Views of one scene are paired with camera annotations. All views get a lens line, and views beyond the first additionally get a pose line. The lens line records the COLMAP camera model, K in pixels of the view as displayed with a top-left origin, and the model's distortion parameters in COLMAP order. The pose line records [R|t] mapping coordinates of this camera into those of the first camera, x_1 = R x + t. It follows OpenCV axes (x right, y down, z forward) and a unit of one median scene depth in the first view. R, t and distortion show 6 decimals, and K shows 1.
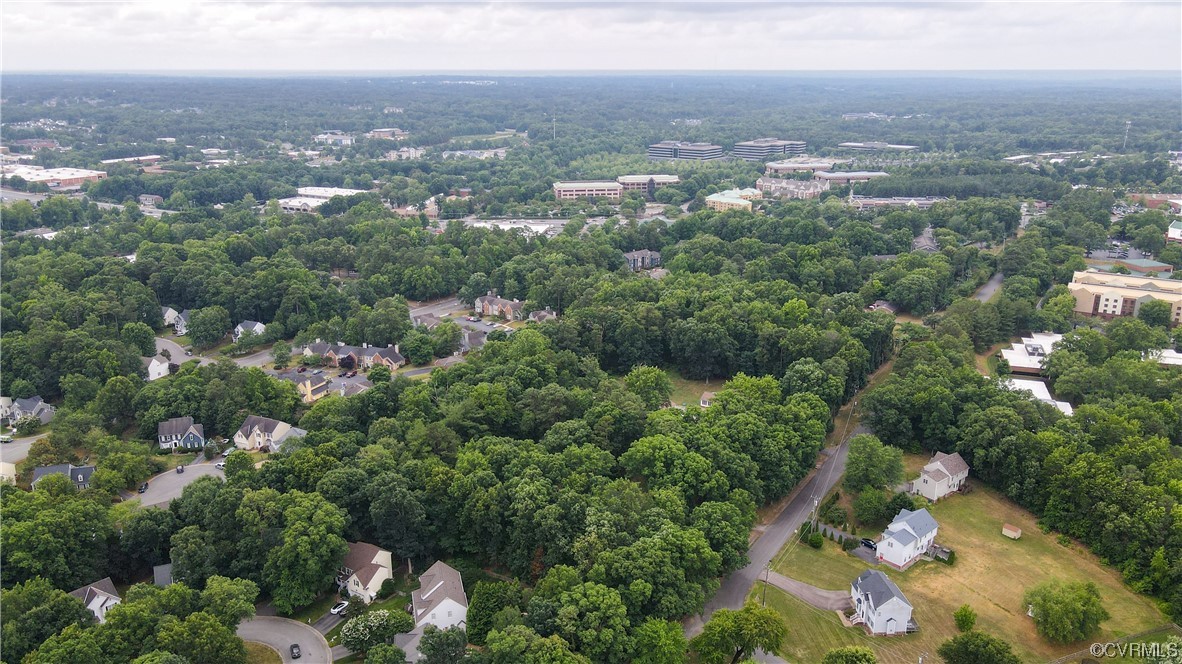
lens RADIAL K [[862.3, 0, 583.0], [0, 862.3, 336.2], [0, 0, 1]] dist [-0.010179, 0.025110]
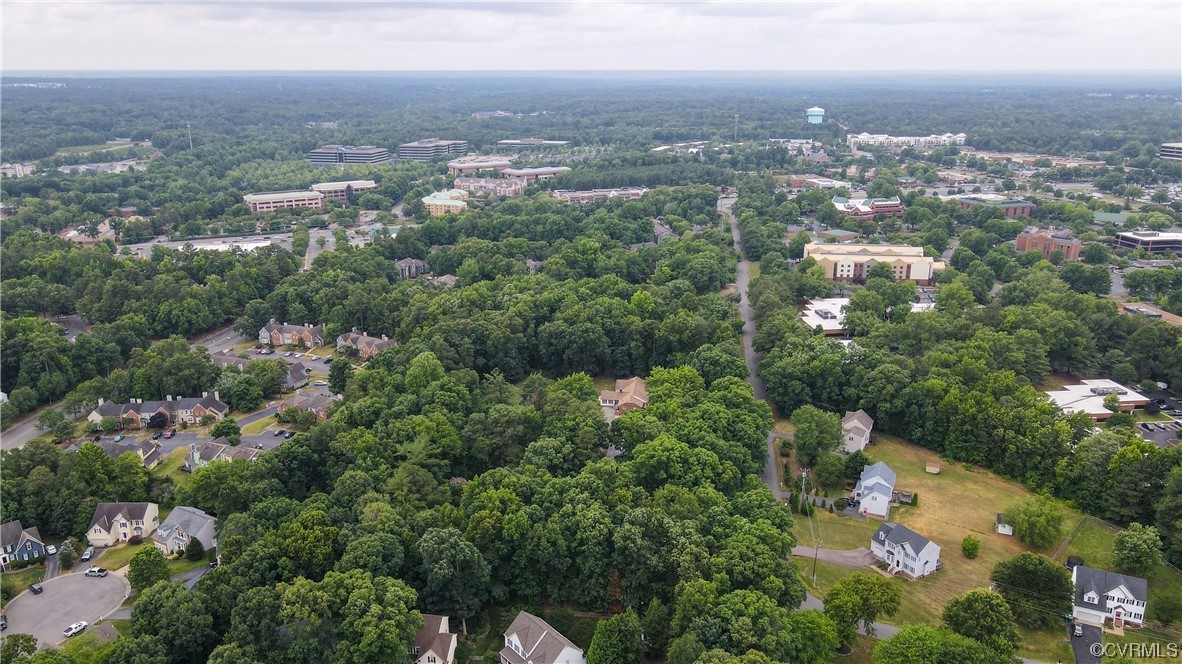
lens RADIAL K [[862.3, 0, 567.4], [0, 862.3, 346.4], [0, 0, 1]] dist [-0.010179, 0.025110]
pose [[0.911817, -0.126523, 0.390617, -0.106901], [0.122482, 0.991841, 0.035353, -0.010483], [-0.391903, 0.015608, 0.919874, 0.033620]]
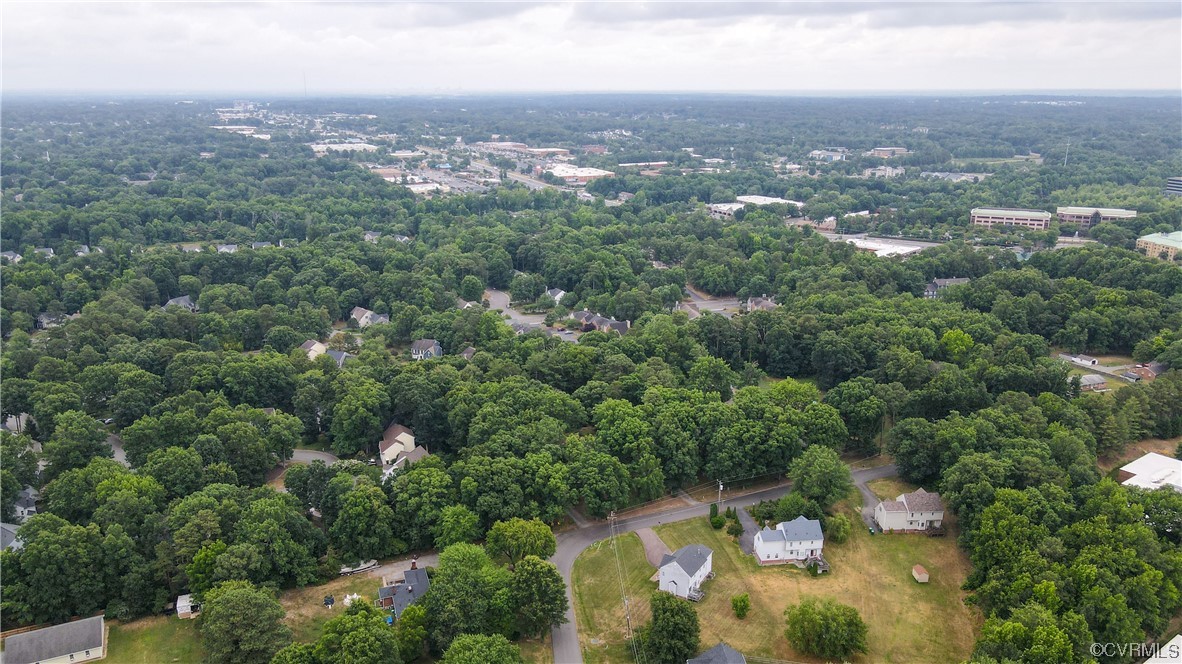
lens RADIAL K [[862.3, 0, 595.3], [0, 862.3, 327.2], [0, 0, 1]] dist [-0.010179, 0.025110]
pose [[0.815083, 0.153588, -0.558614, 0.191684], [-0.170710, 0.985081, 0.021757, 0.000593], [0.553622, 0.077628, 0.829142, 0.002173]]
